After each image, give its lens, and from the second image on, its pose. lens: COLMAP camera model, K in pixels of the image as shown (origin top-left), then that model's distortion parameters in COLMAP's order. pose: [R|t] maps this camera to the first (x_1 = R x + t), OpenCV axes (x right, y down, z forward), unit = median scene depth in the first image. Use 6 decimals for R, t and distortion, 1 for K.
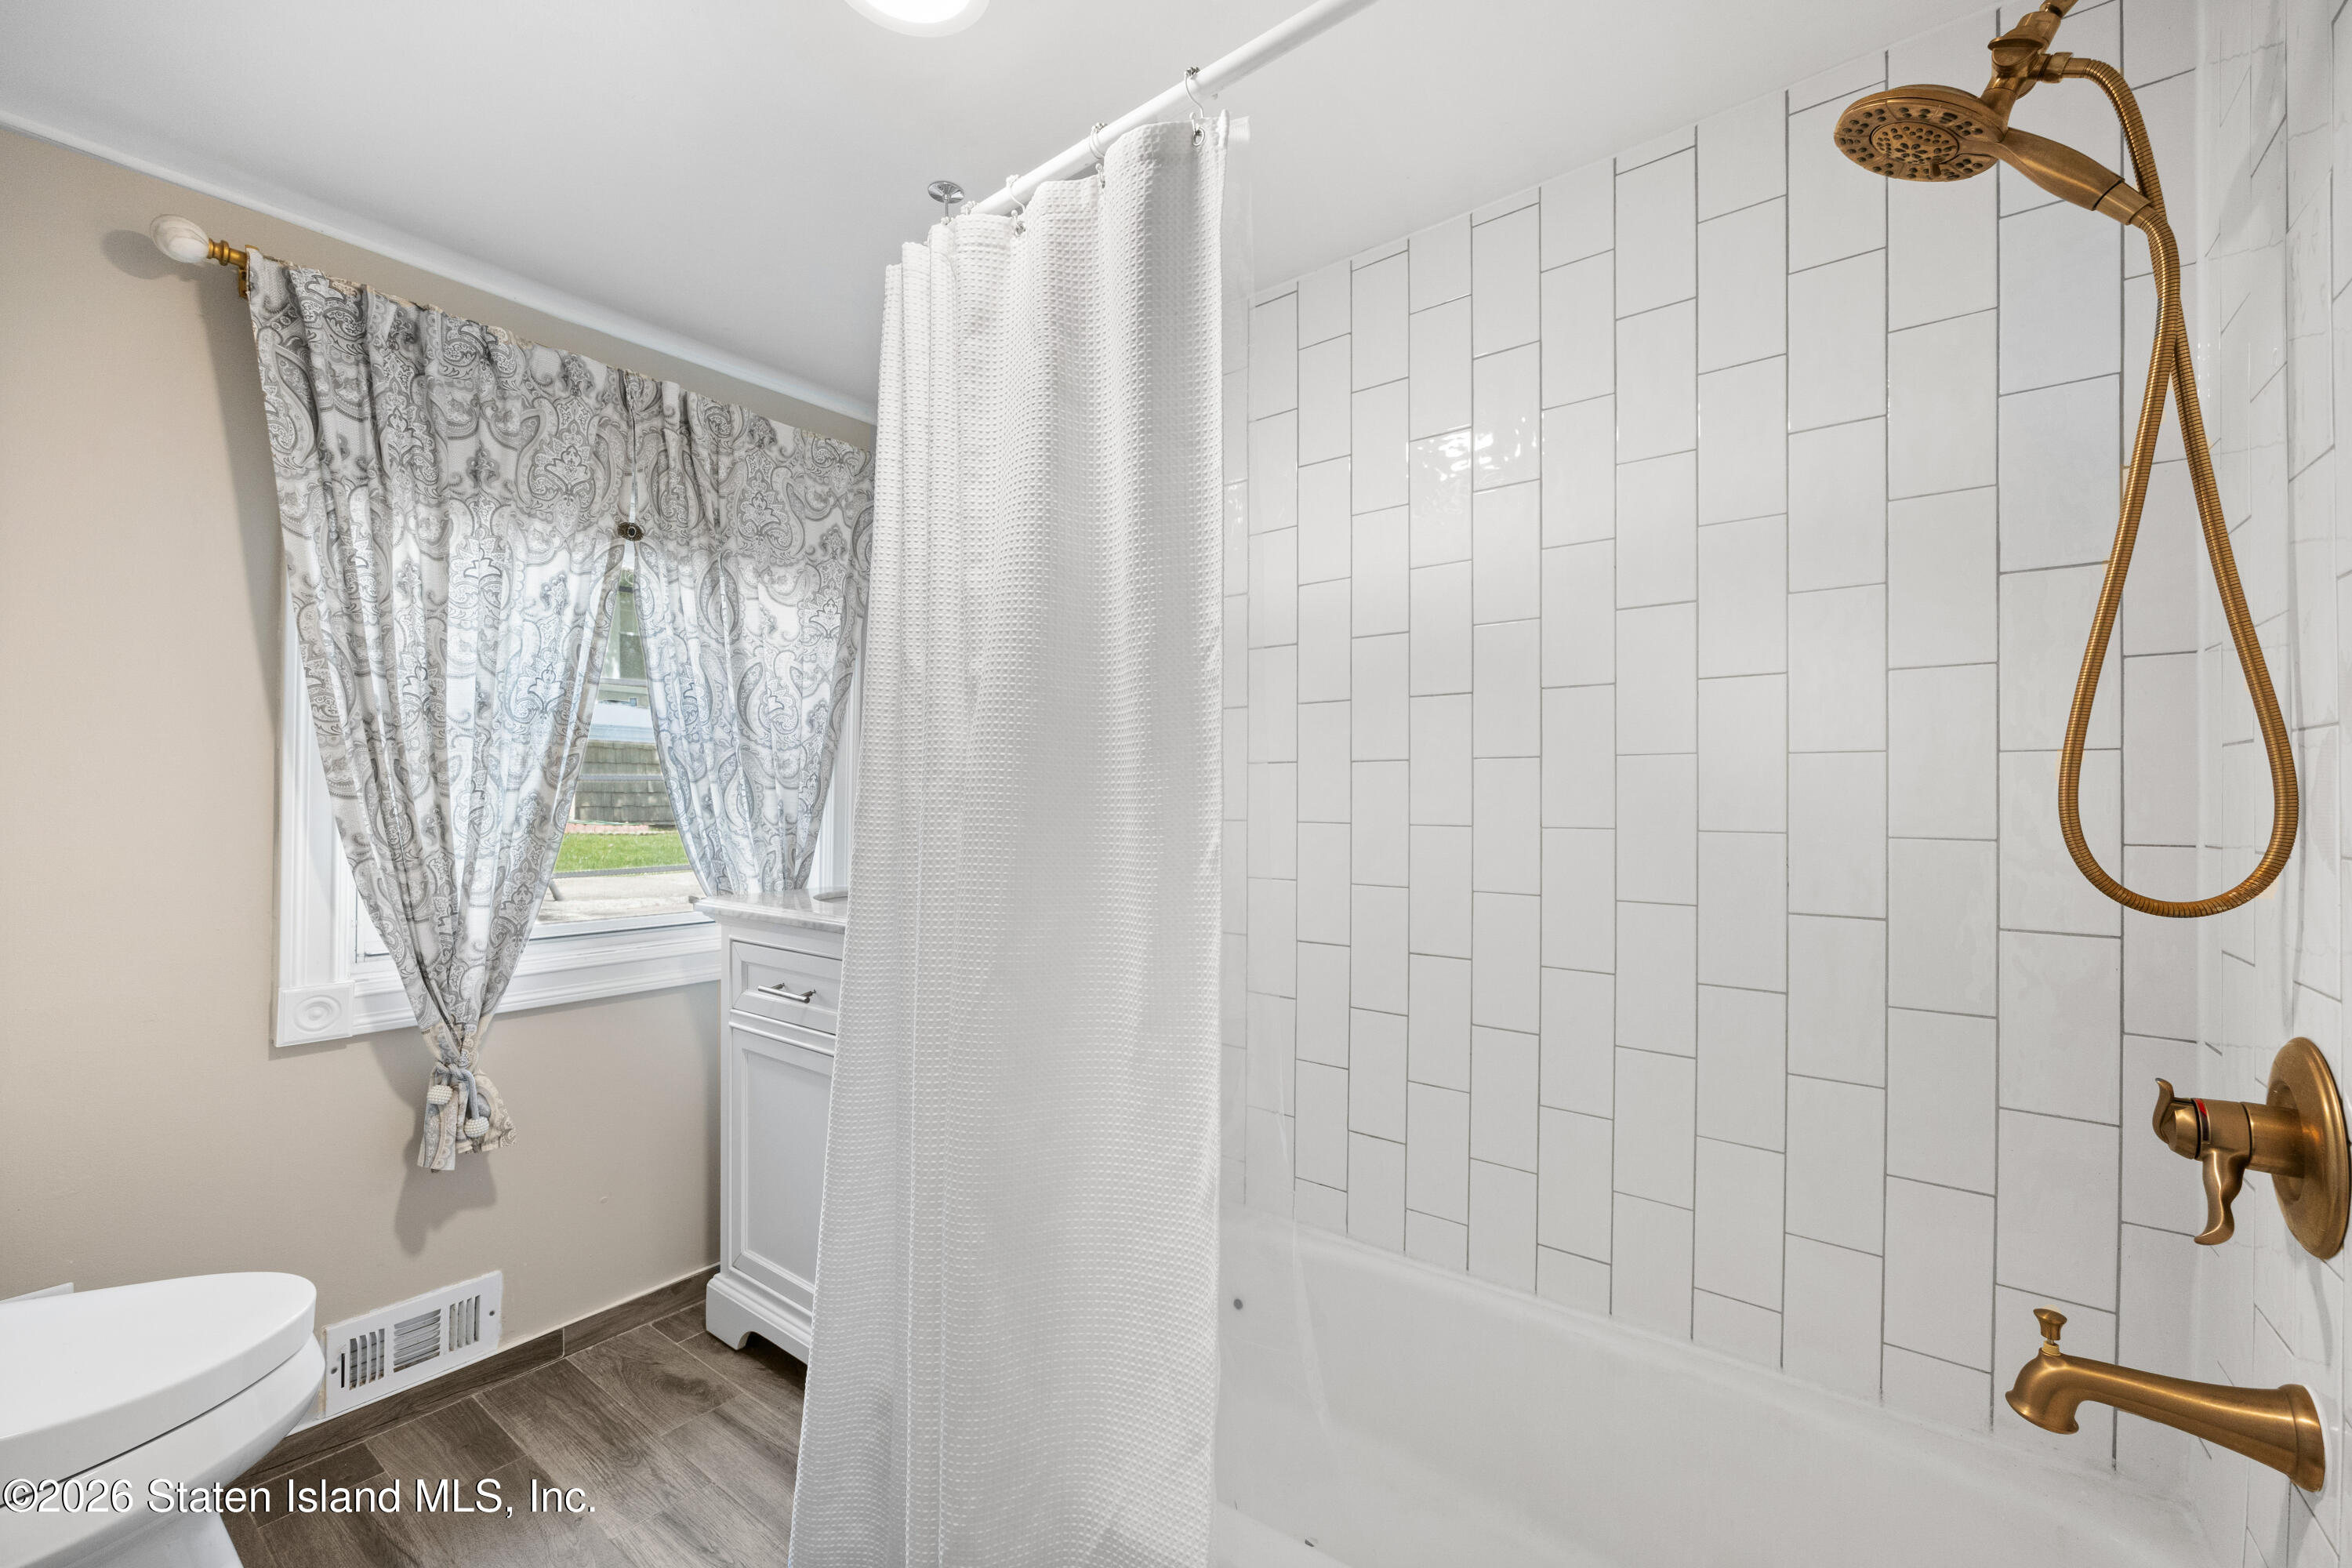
lens RADIAL K [[956.3, 0, 1179.3], [0, 956.3, 791.3], [0, 0, 1]] dist [0.000390, -0.000215]
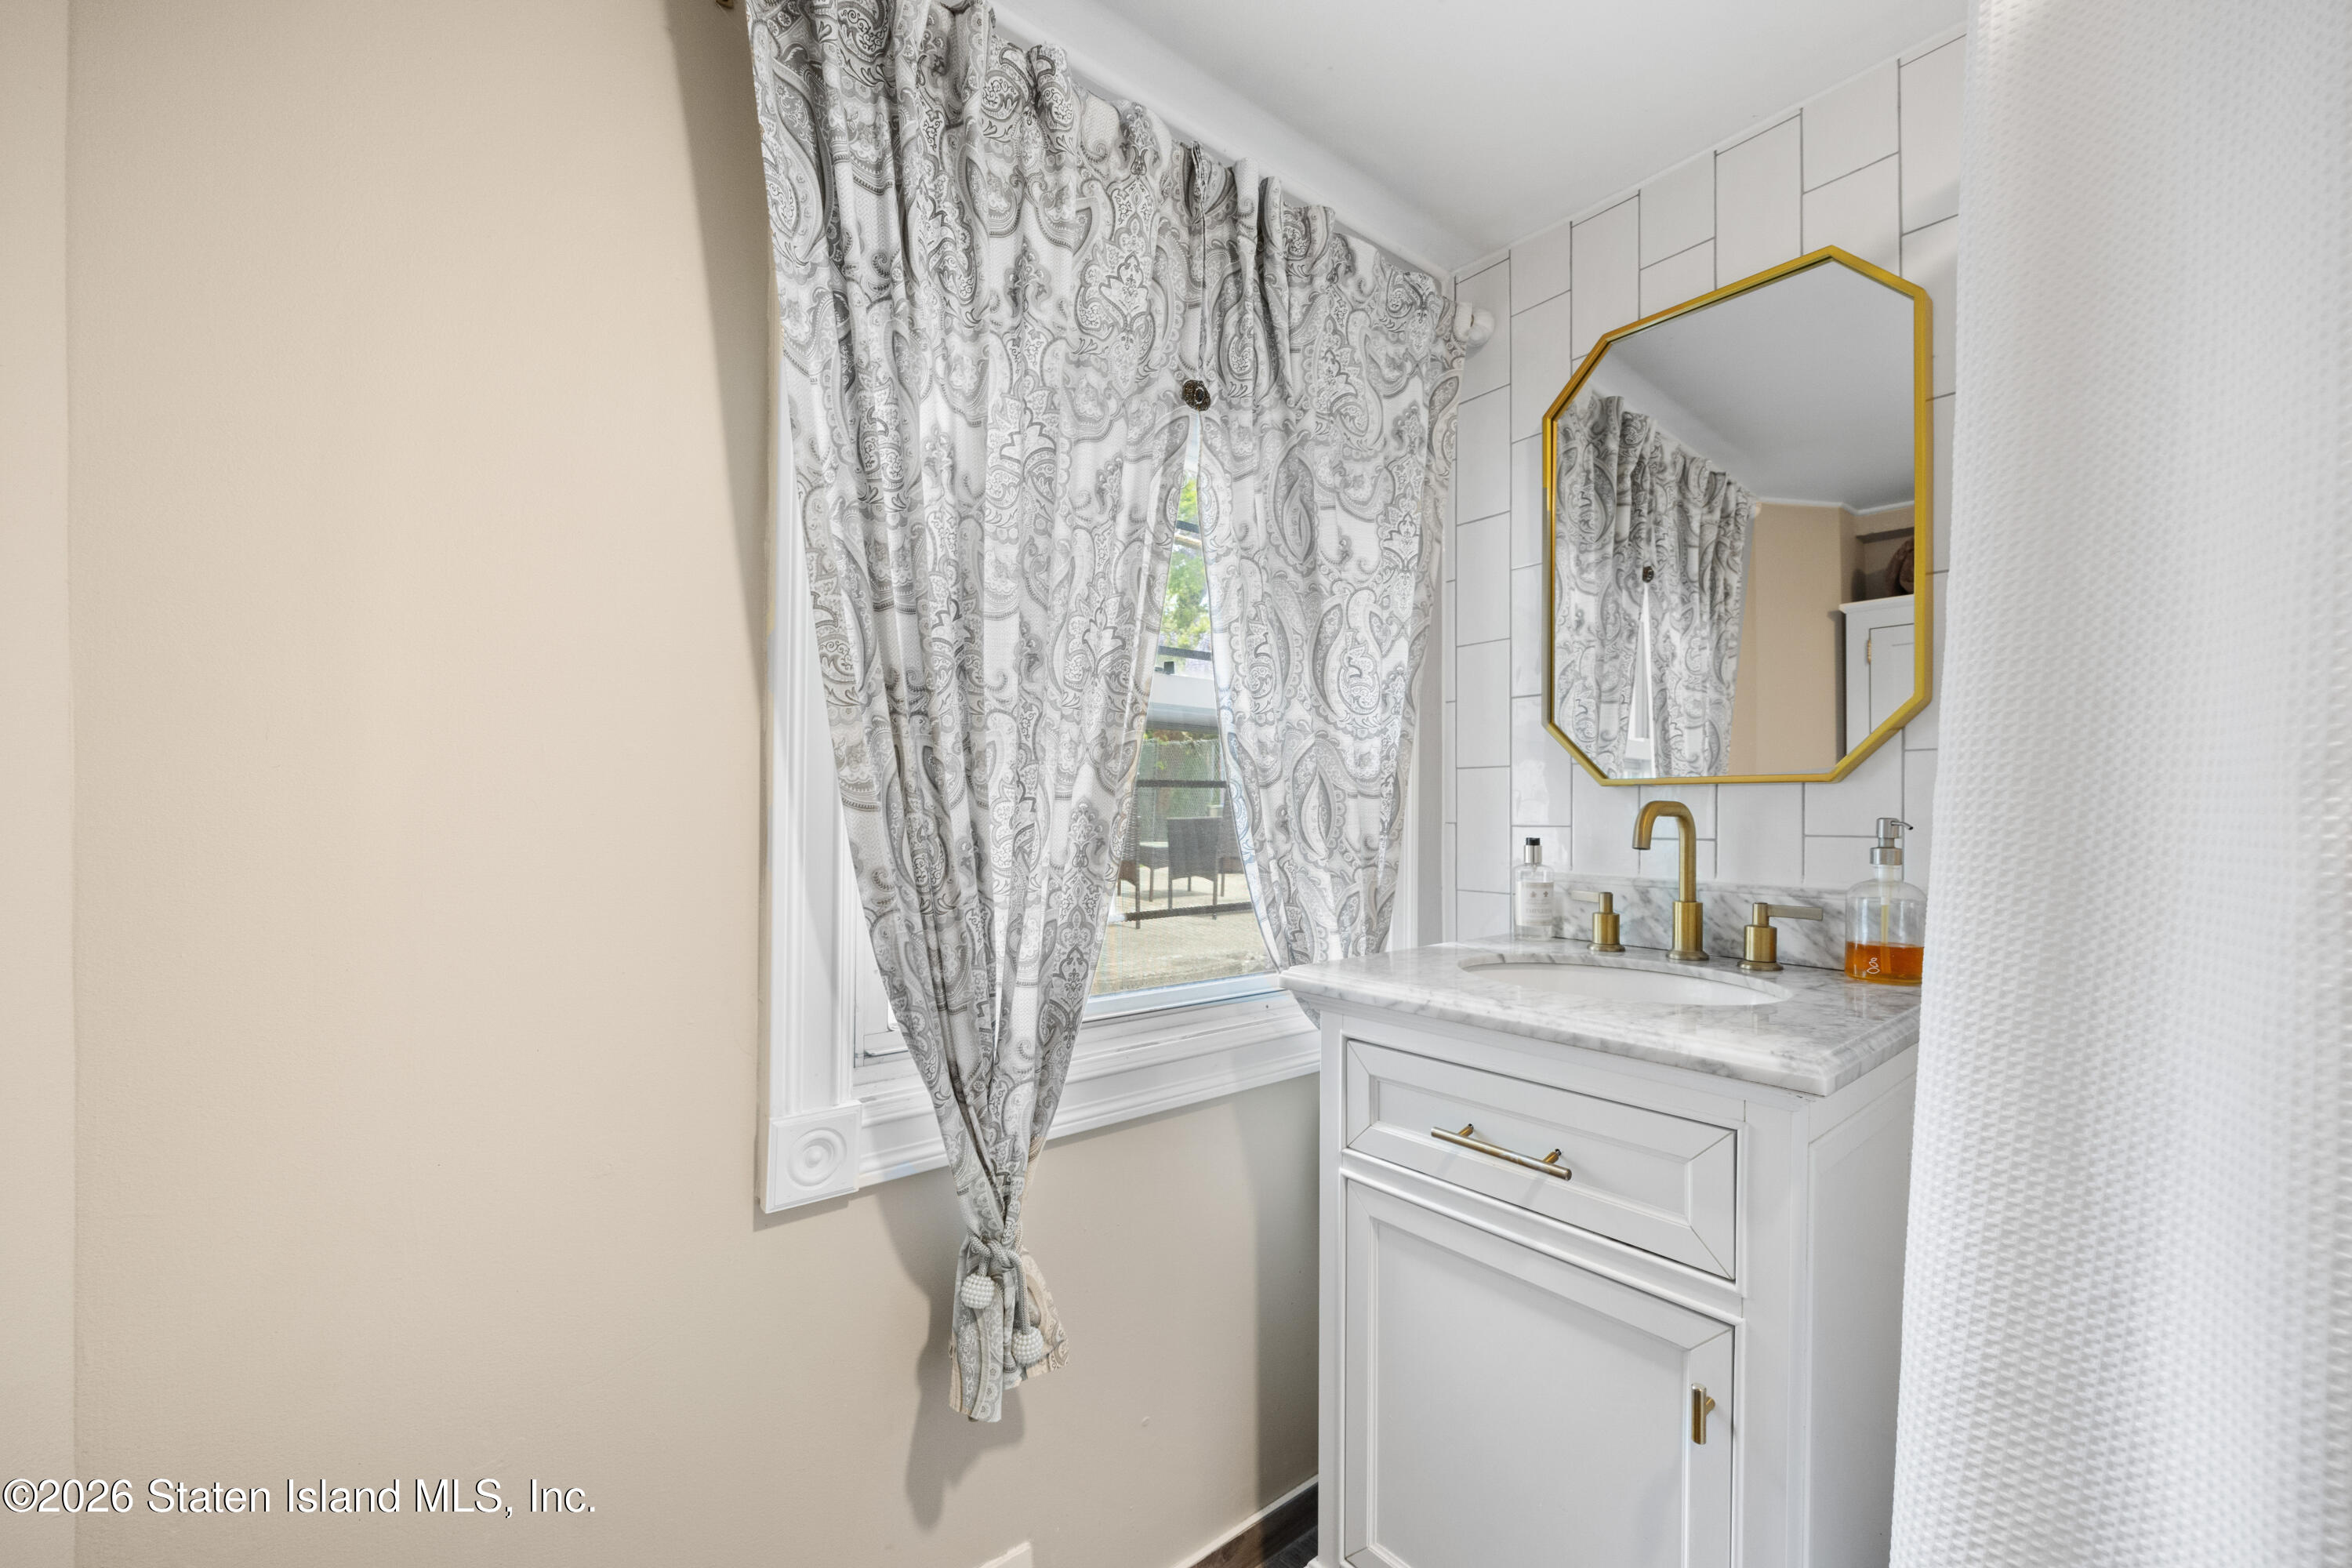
lens RADIAL K [[979.2, 0, 1190.2], [0, 979.2, 804.3], [0, 0, 1]] dist [-0.000640, 0.000203]
pose [[0.972502, -0.001568, -0.232889, -0.480168], [0.001005, 0.999996, -0.002534, 0.005093], [0.232892, 0.002230, 0.972500, 0.406752]]
